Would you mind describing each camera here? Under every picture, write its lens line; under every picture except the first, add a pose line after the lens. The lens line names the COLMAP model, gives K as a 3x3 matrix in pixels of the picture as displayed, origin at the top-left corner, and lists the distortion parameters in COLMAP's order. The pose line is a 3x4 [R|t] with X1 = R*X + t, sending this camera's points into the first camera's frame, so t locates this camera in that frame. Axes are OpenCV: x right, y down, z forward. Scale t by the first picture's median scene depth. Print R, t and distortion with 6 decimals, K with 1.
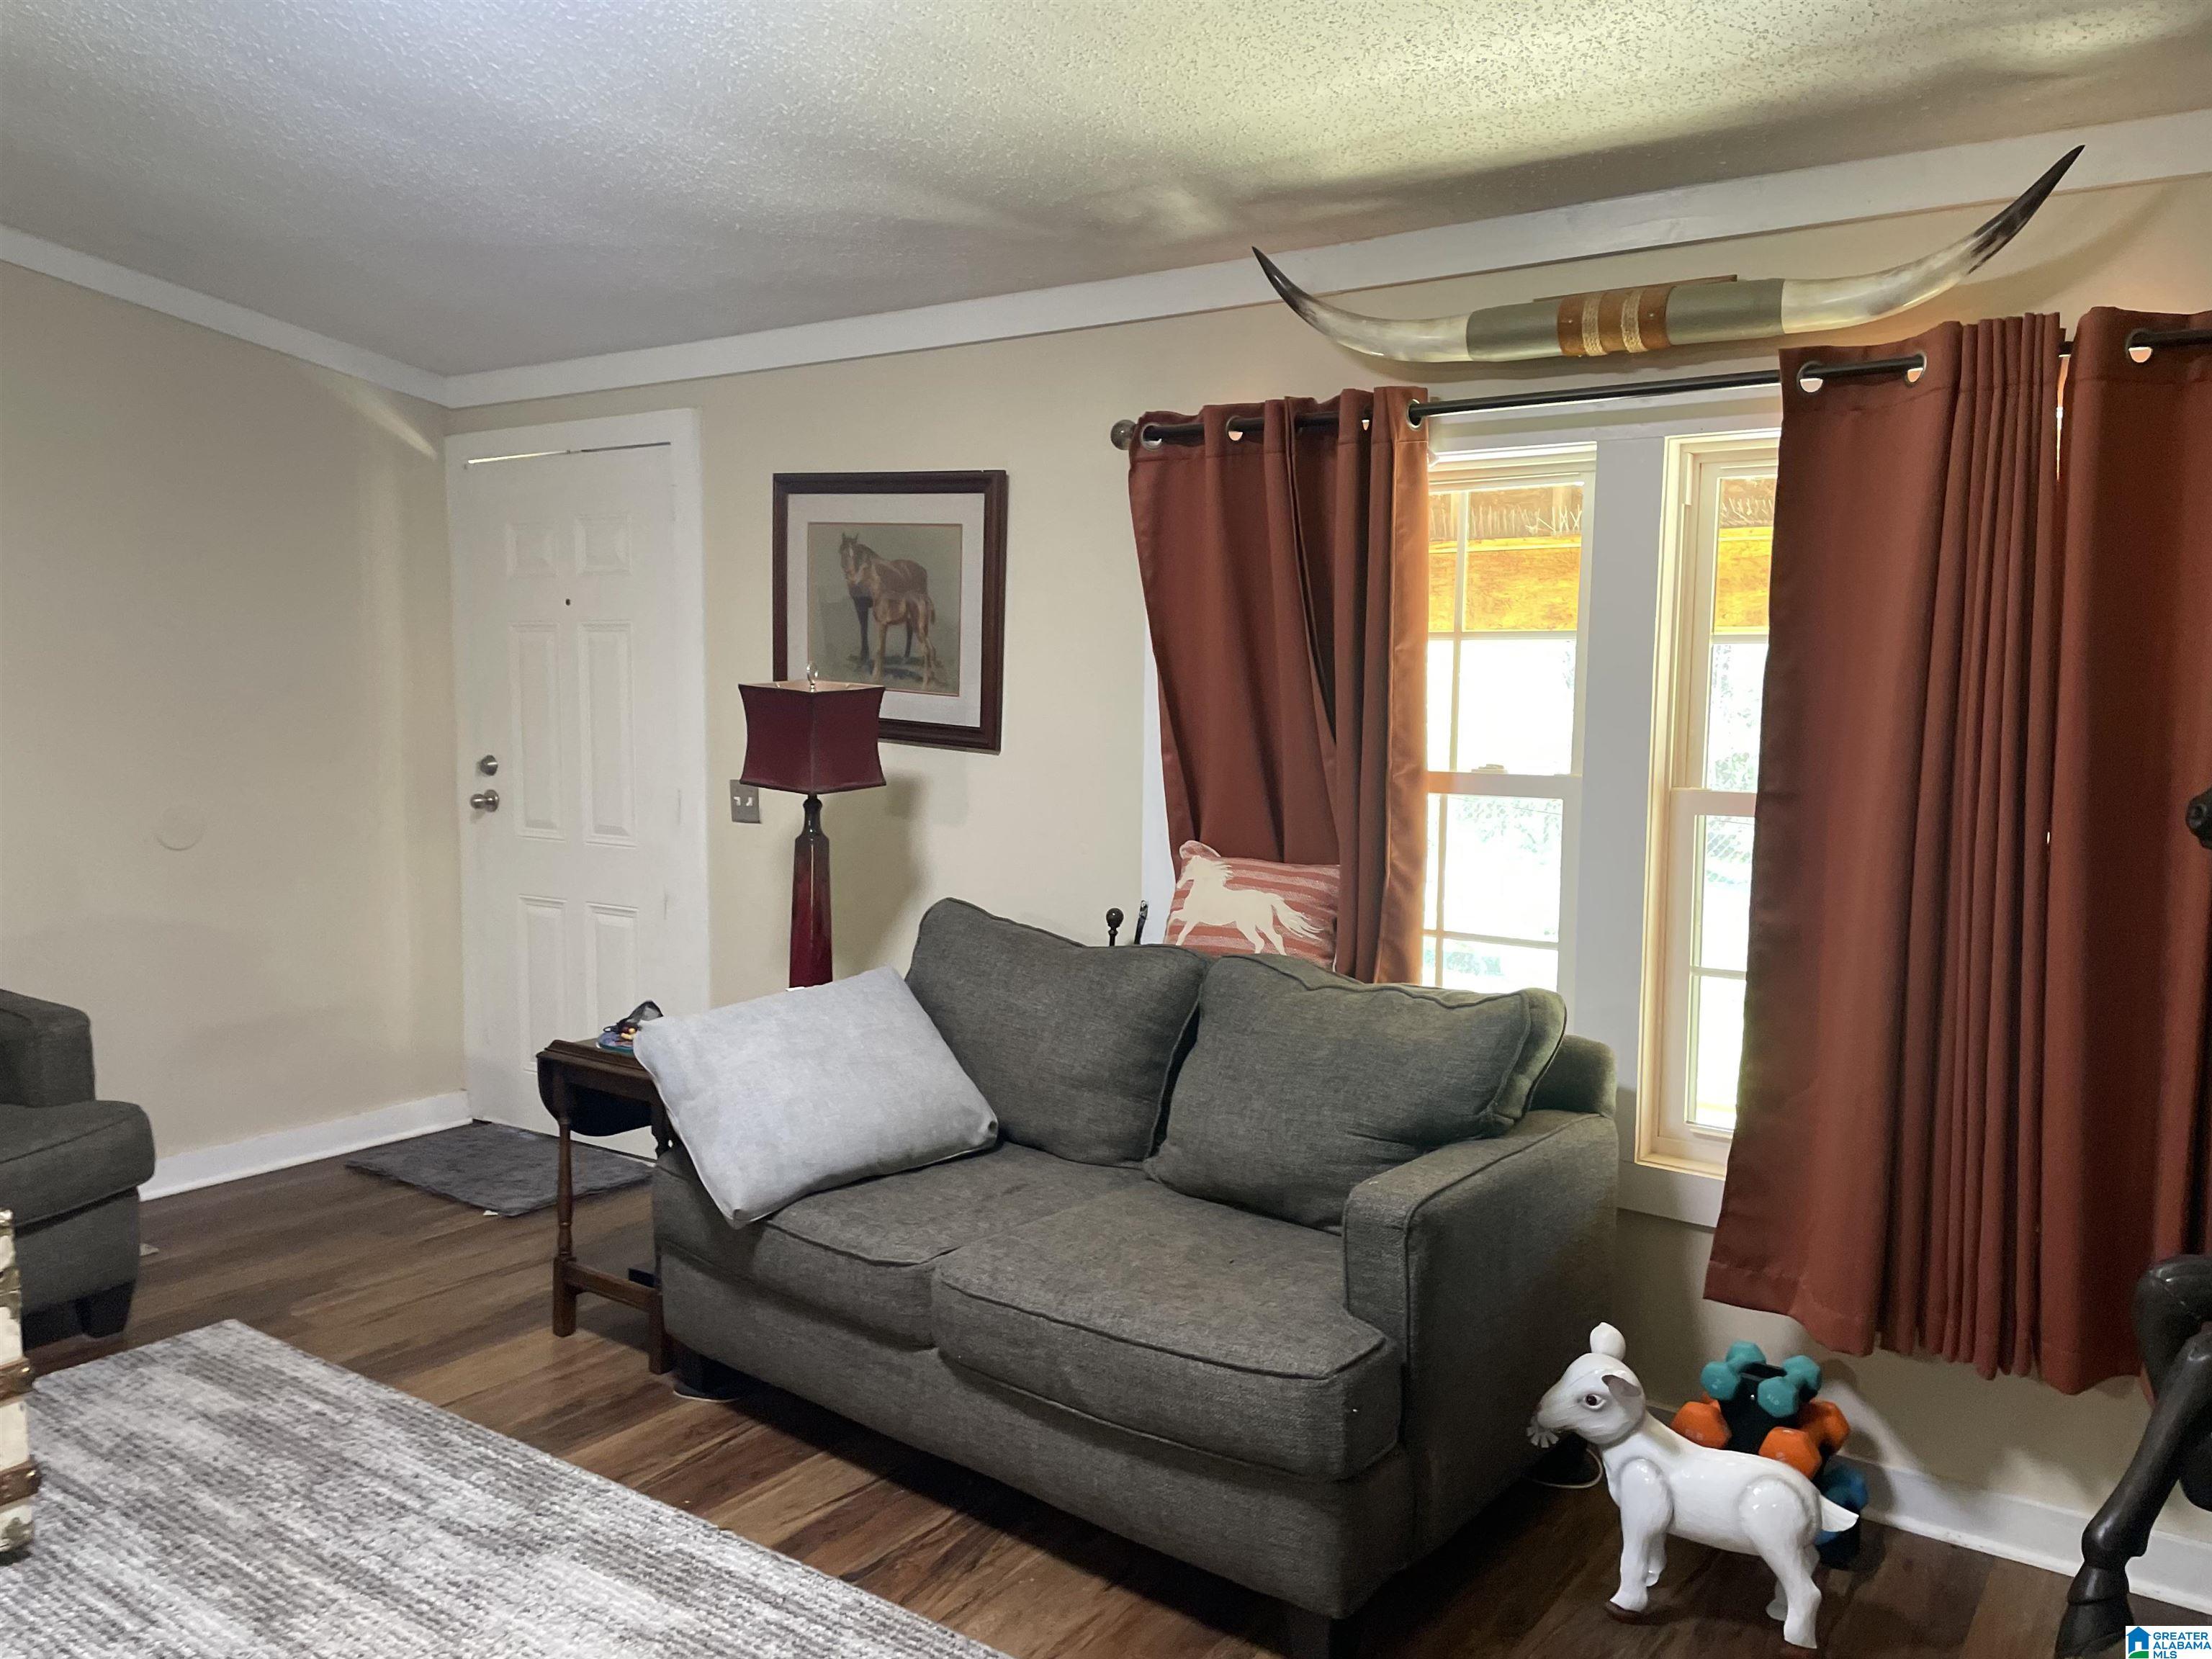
lens RADIAL K [[1682.2, 0, 1078.7], [0, 1682.2, 831.6], [0, 0, 1]] dist [0.099309, -0.125820]
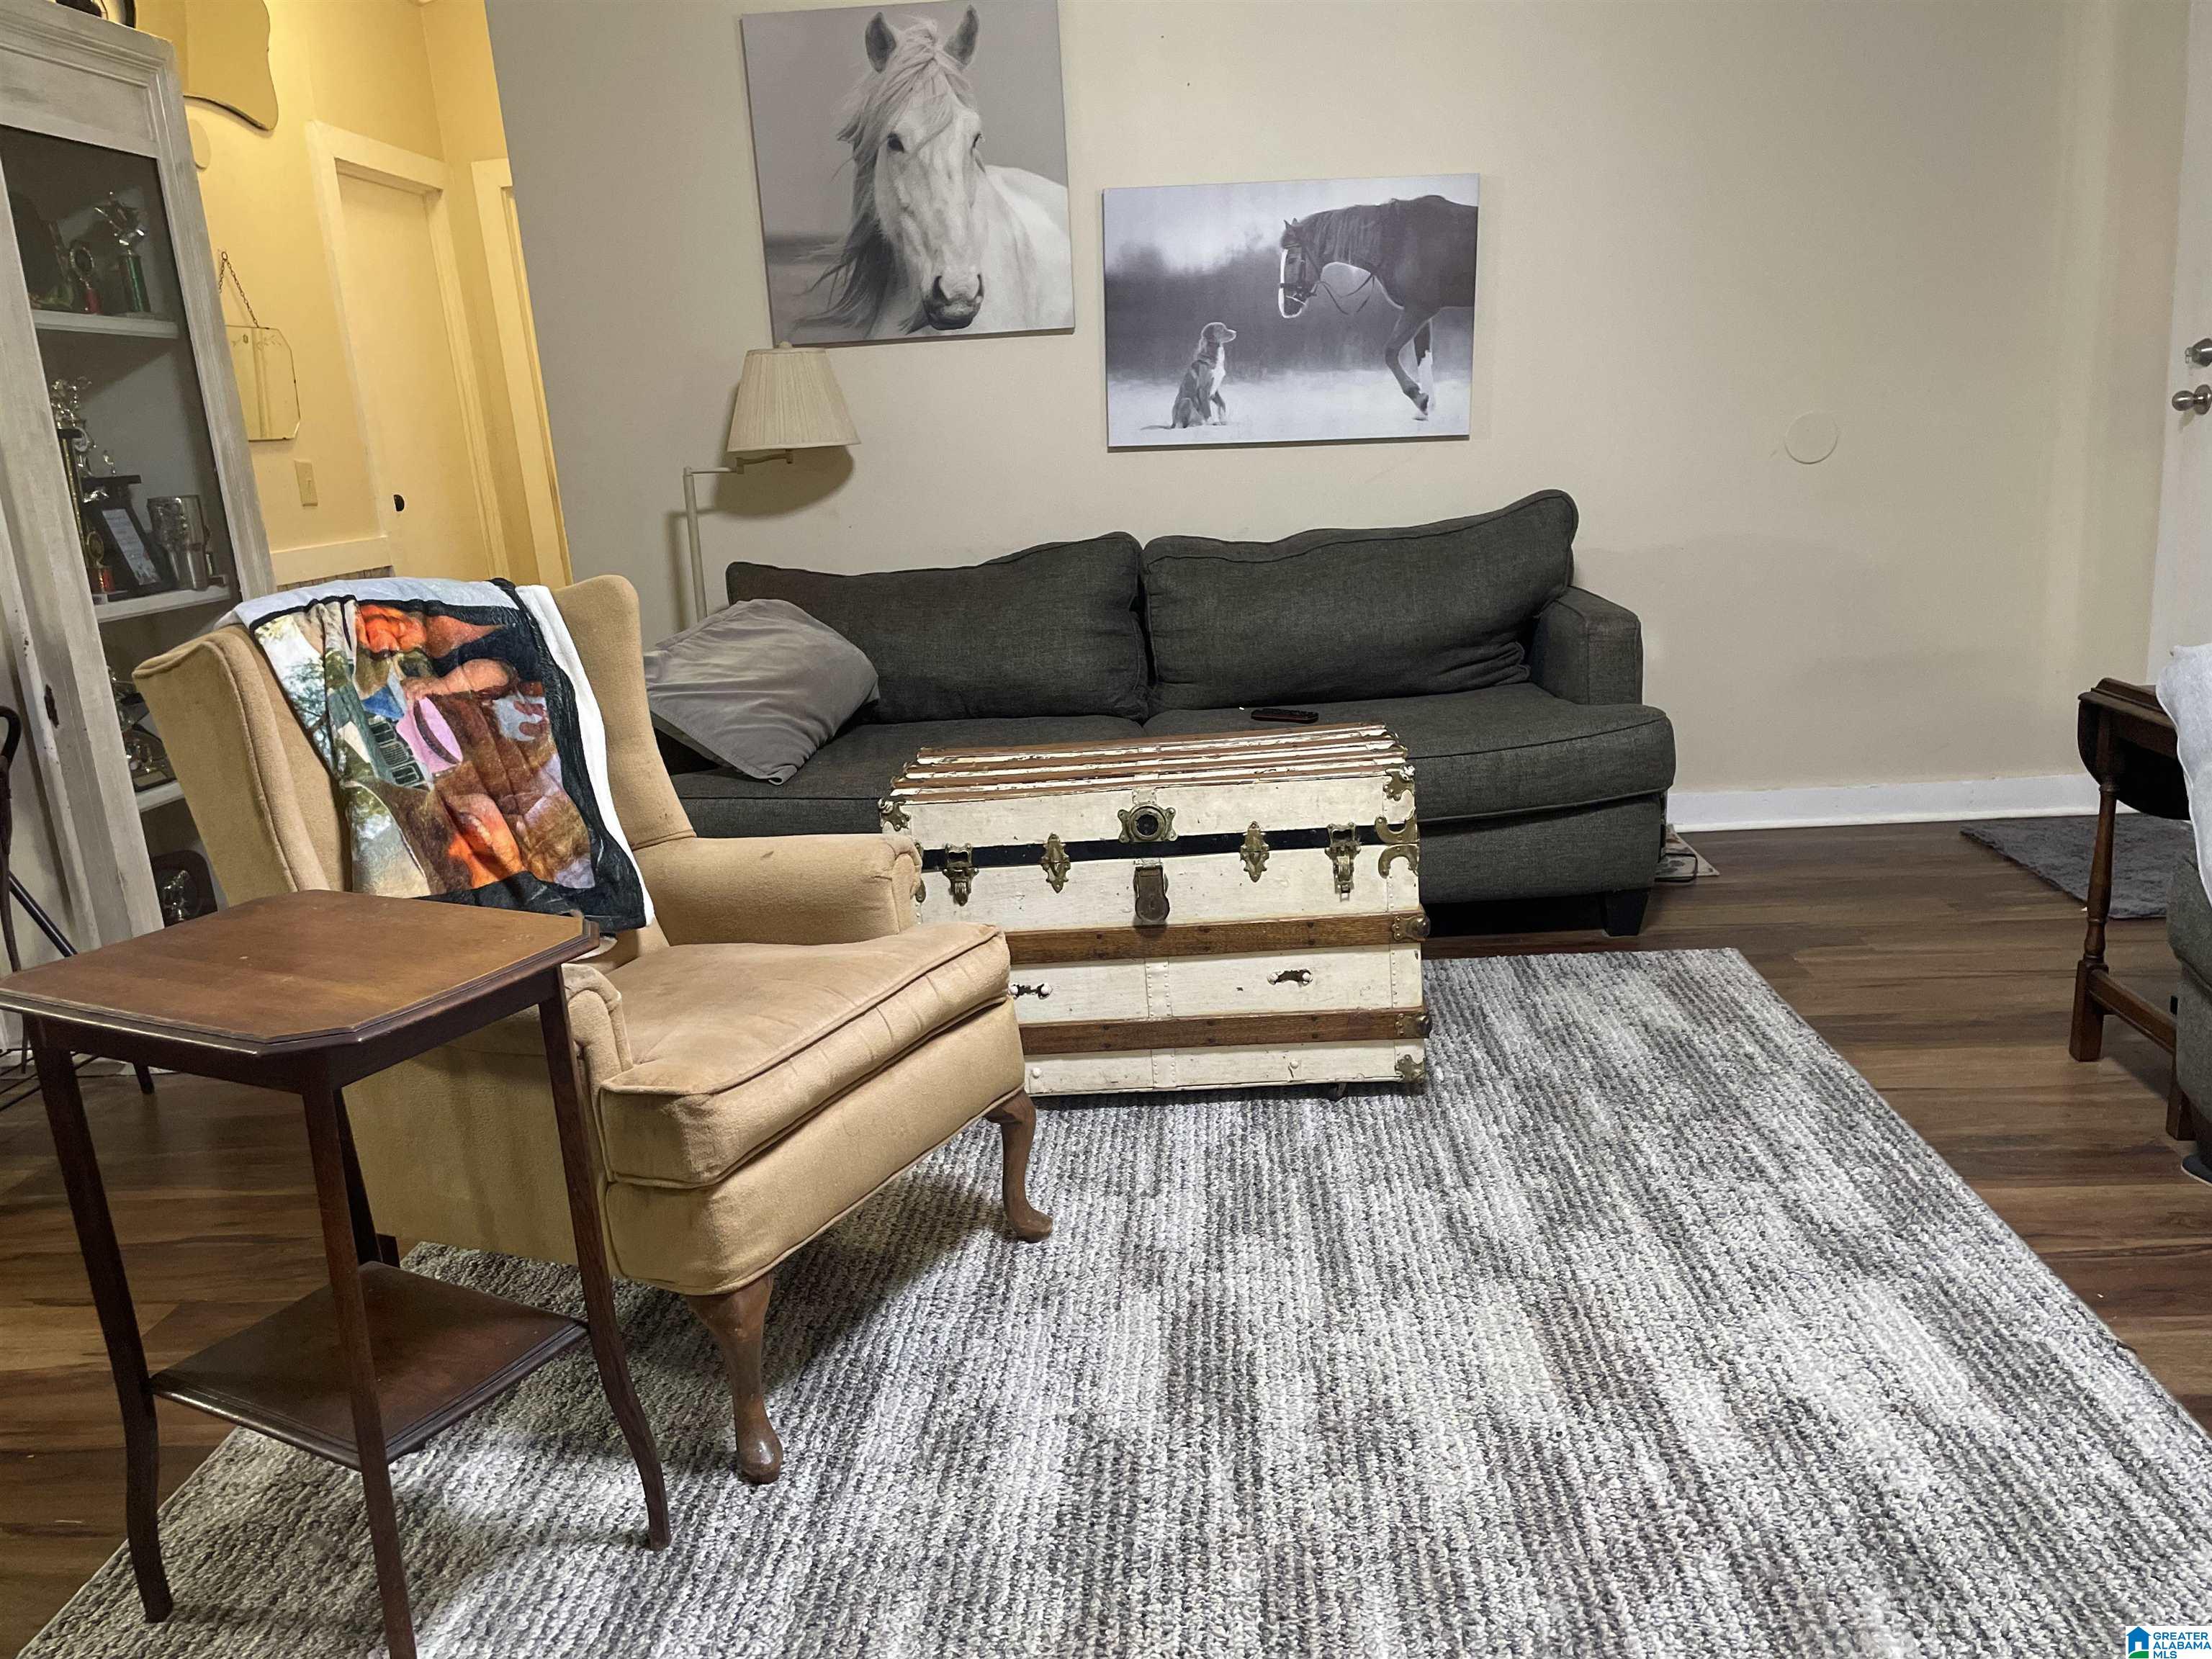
lens RADIAL K [[1683.6, 0, 1085.1], [0, 1683.6, 834.2], [0, 0, 1]] dist [0.098886, -0.124339]
pose [[0.523419, 0.156866, -0.837511, 0.114590], [-0.008407, 0.983811, 0.179014, 0.066928], [0.852034, -0.086658, 0.516264, 0.251259]]
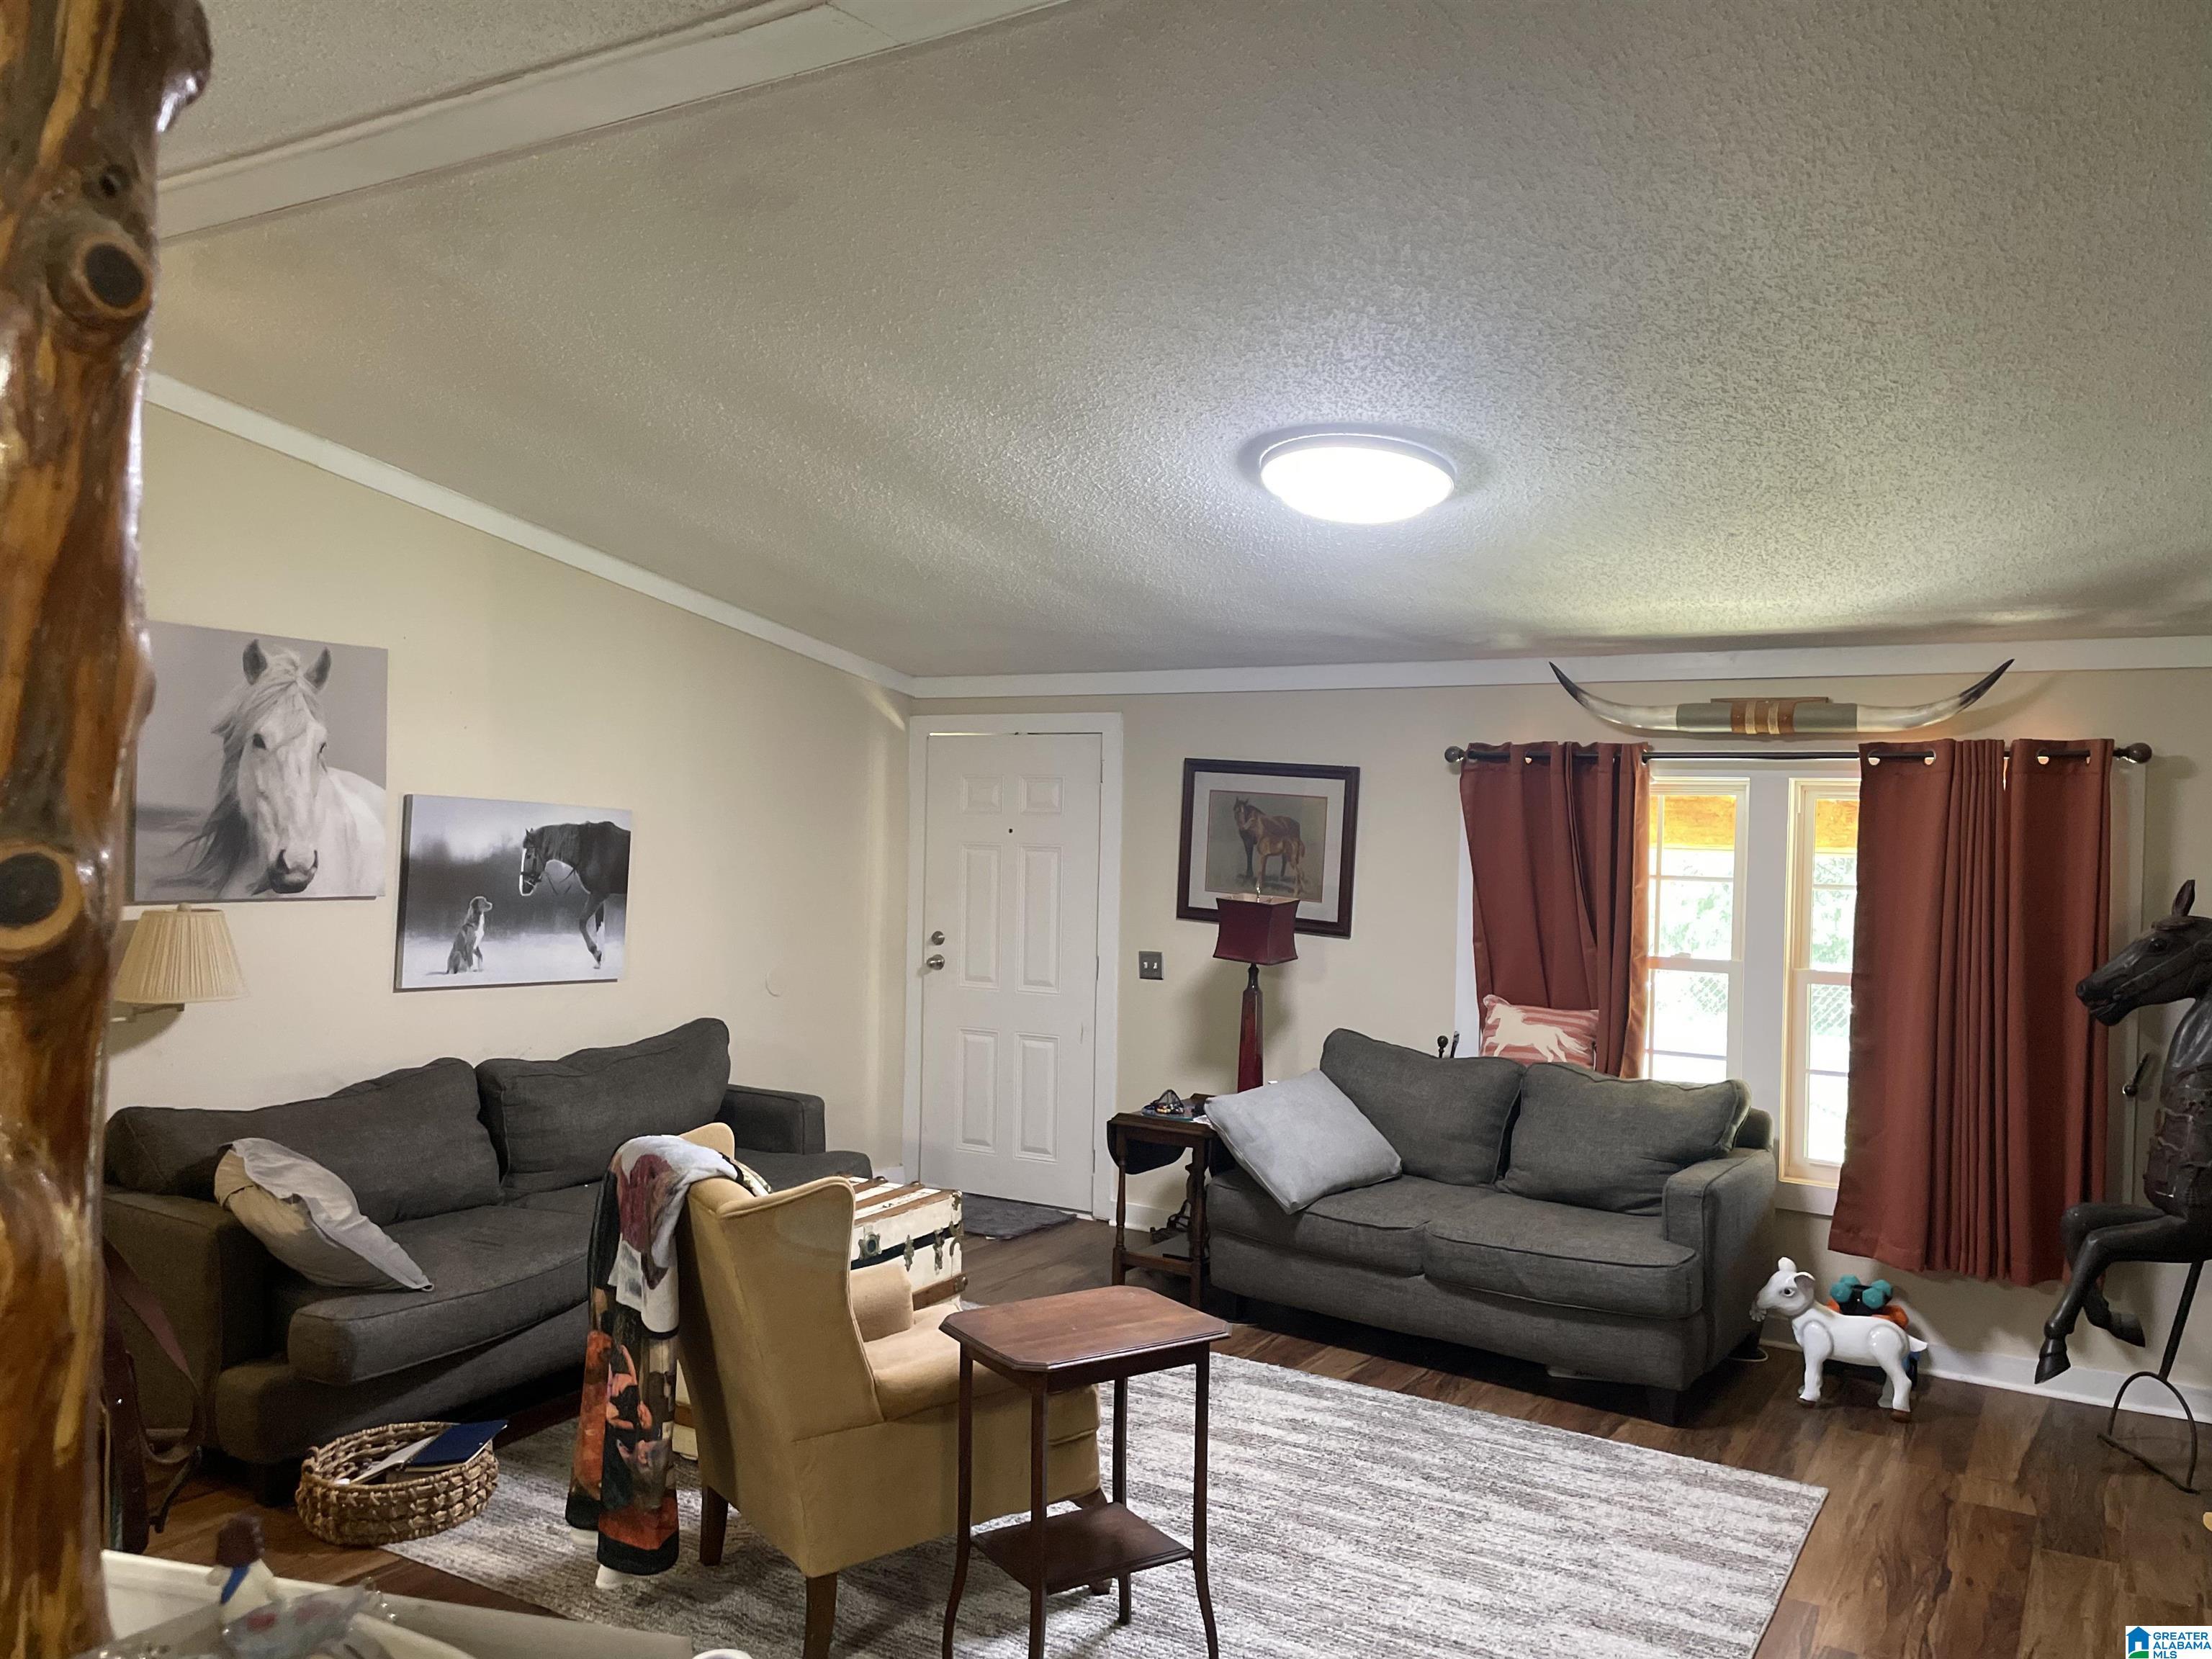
lens RADIAL K [[1682.8, 0, 1079.1], [0, 1682.8, 847.8], [0, 0, 1]] dist [0.094912, -0.125447]
pose [[0.997945, 0.009415, 0.063384, -0.521789], [-0.004710, 0.997250, -0.073967, -0.015982], [-0.063906, 0.073517, 0.995244, -0.755383]]
